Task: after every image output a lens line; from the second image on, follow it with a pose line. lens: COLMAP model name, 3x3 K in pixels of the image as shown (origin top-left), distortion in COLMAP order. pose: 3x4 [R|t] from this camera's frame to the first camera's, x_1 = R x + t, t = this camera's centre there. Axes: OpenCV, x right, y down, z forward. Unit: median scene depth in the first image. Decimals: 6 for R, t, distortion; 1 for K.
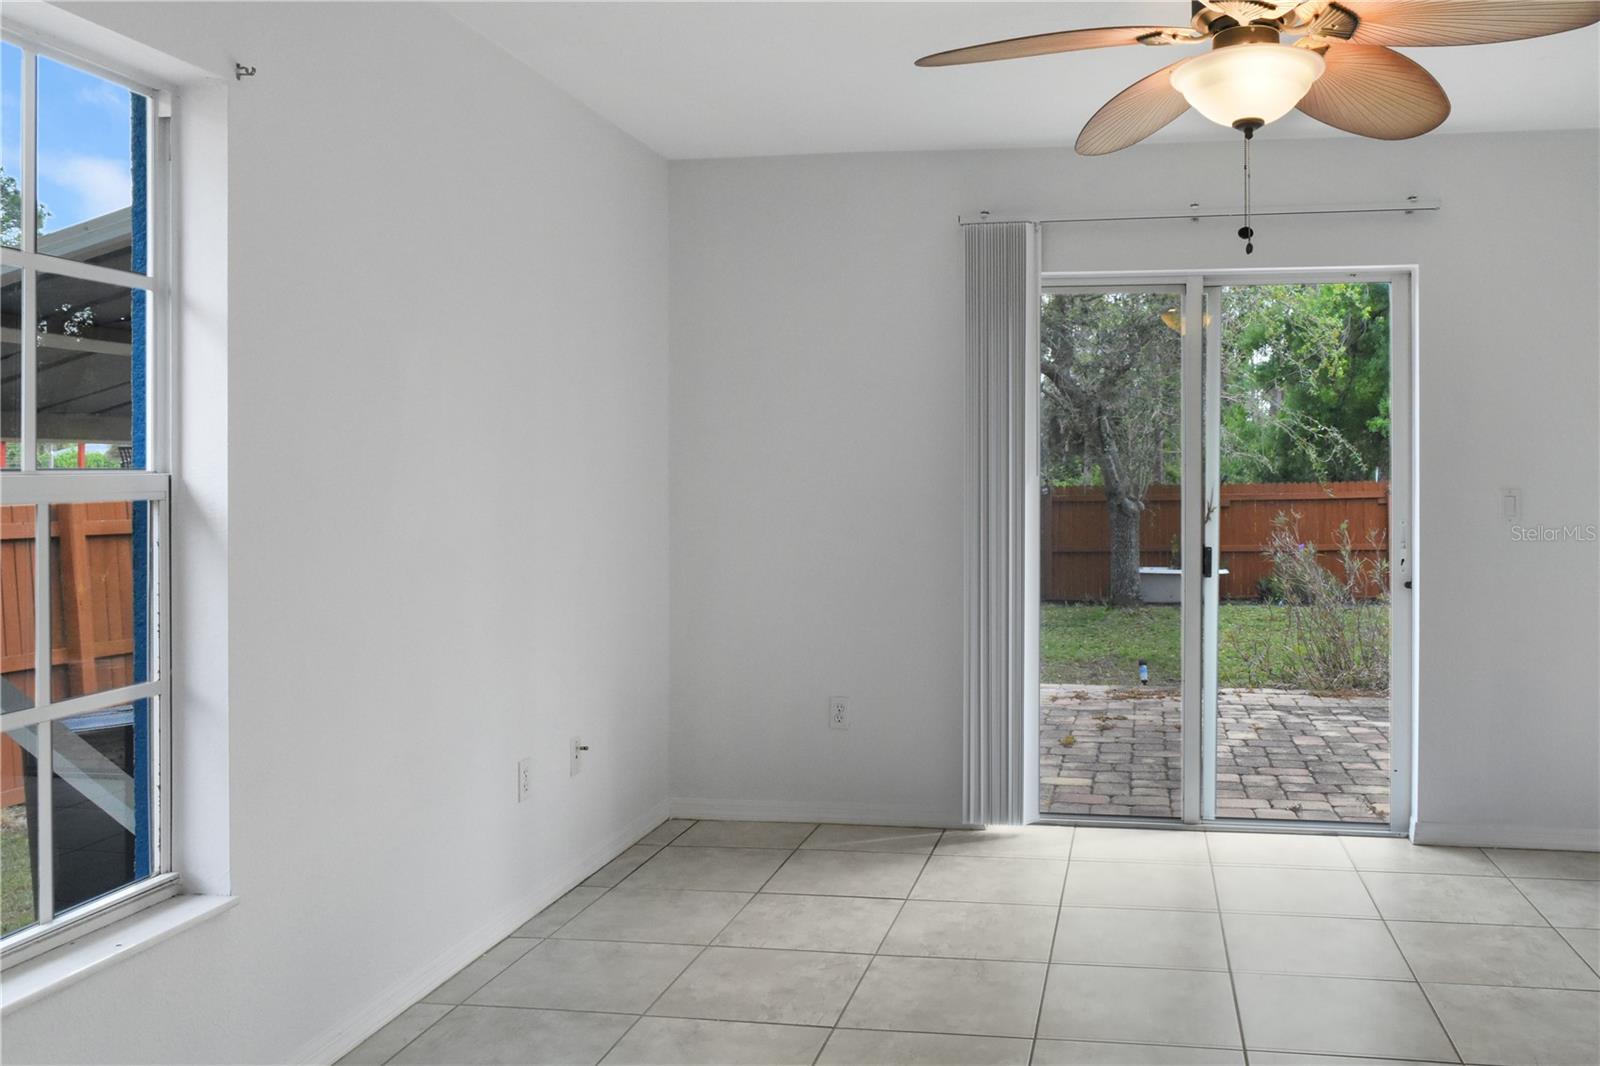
lens RADIAL K [[1272.1, 0, 790.0], [0, 1272.1, 520.3], [0, 0, 1]] dist [-0.011528, -0.004433]
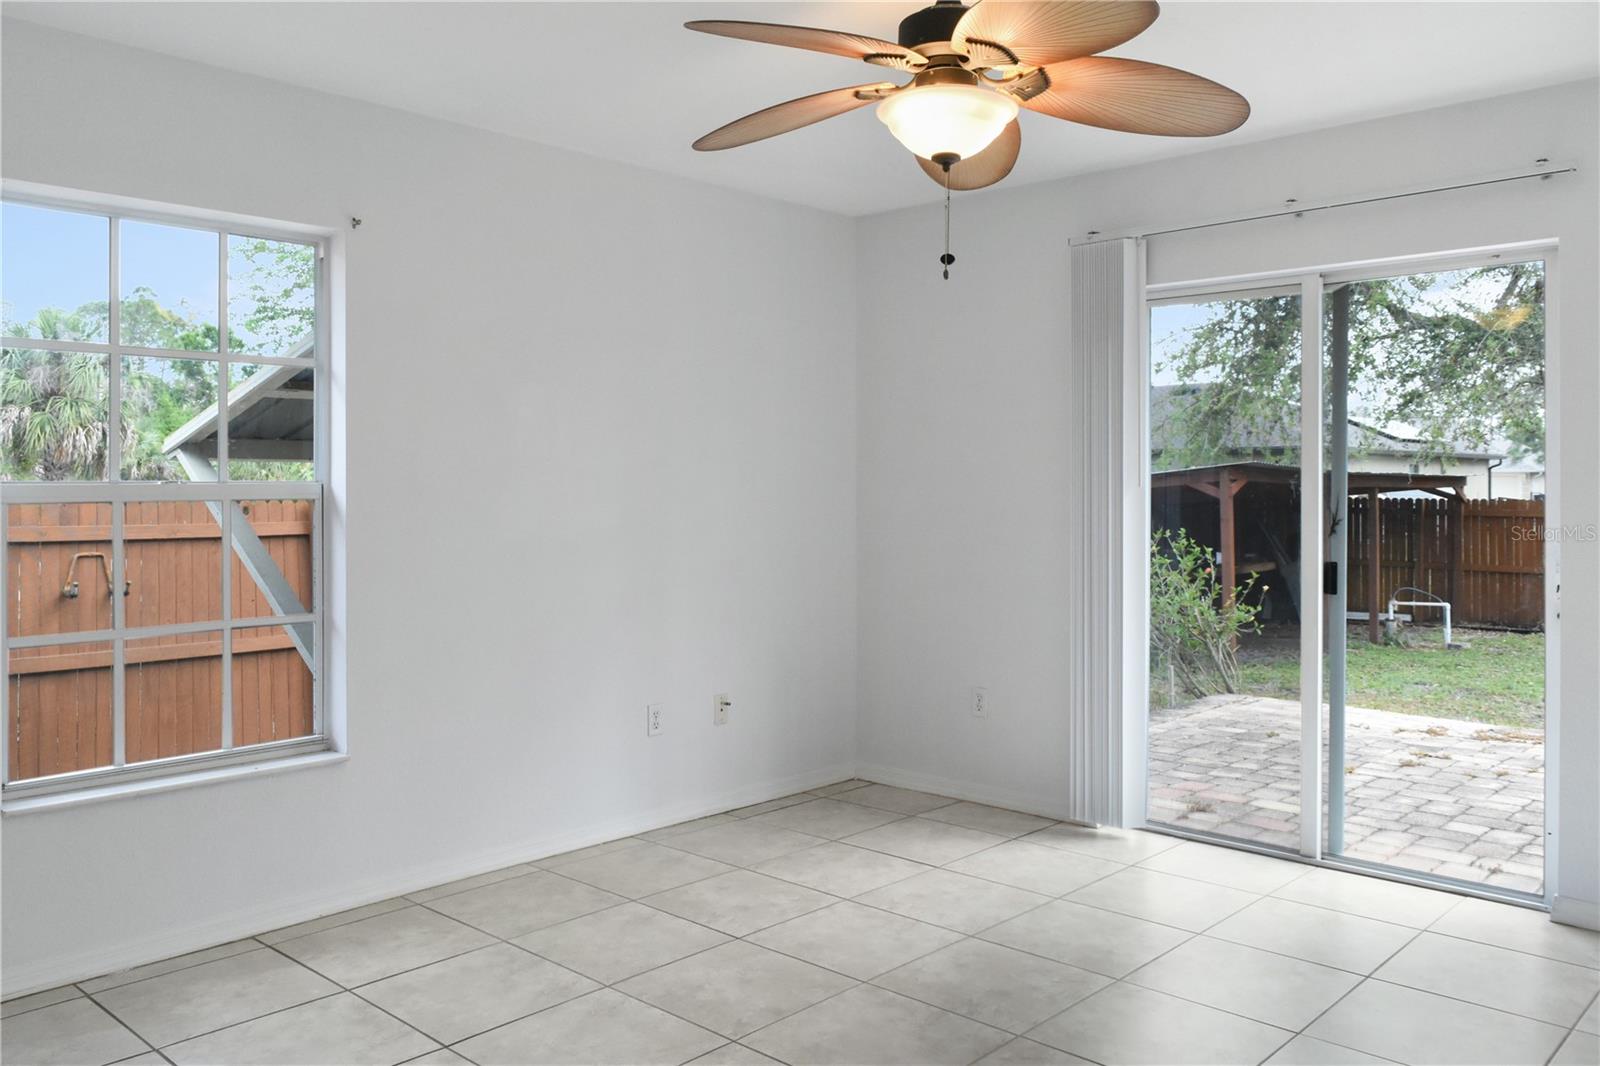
lens RADIAL K [[1210.3, 0, 800.0], [0, 1210.3, 533.0], [0, 0, 1]] dist [-0.001991, -0.002089]
pose [[0.829543, 0.023566, -0.557946, 0.500749], [-0.022219, 0.999711, 0.009190, -0.000769], [0.558001, 0.004773, 0.829827, 0.047012]]
